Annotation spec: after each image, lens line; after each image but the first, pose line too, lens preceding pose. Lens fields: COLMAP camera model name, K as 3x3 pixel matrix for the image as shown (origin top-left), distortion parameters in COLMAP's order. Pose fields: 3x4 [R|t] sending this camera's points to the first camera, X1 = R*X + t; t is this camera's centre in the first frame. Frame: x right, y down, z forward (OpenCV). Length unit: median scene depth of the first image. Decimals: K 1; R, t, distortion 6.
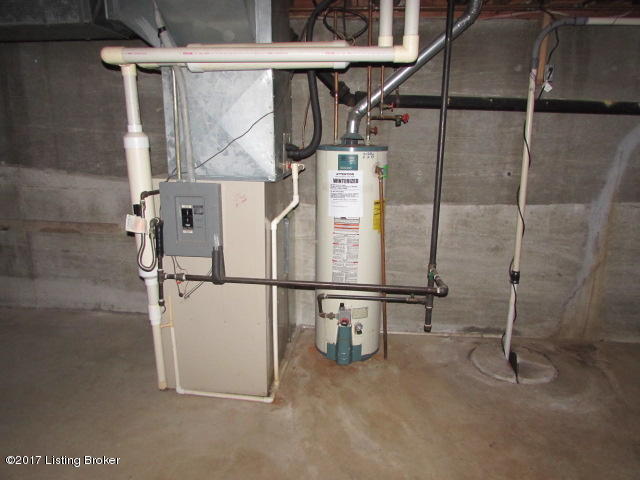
lens RADIAL K [[451.6, 0, 320.0], [0, 451.6, 240.0], [0, 0, 1]] dist [-0.005653, -0.002575]
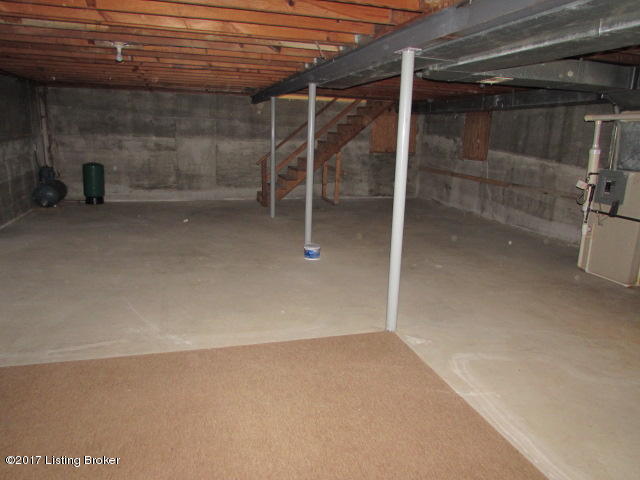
lens RADIAL K [[451.6, 0, 320.0], [0, 451.6, 240.0], [0, 0, 1]] dist [-0.005653, -0.002575]
pose [[0.402341, 0.215176, -0.889843, 1.164395], [-0.247280, 0.961400, 0.120673, 0.287195], [0.881461, 0.171489, 0.440020, -1.178774]]
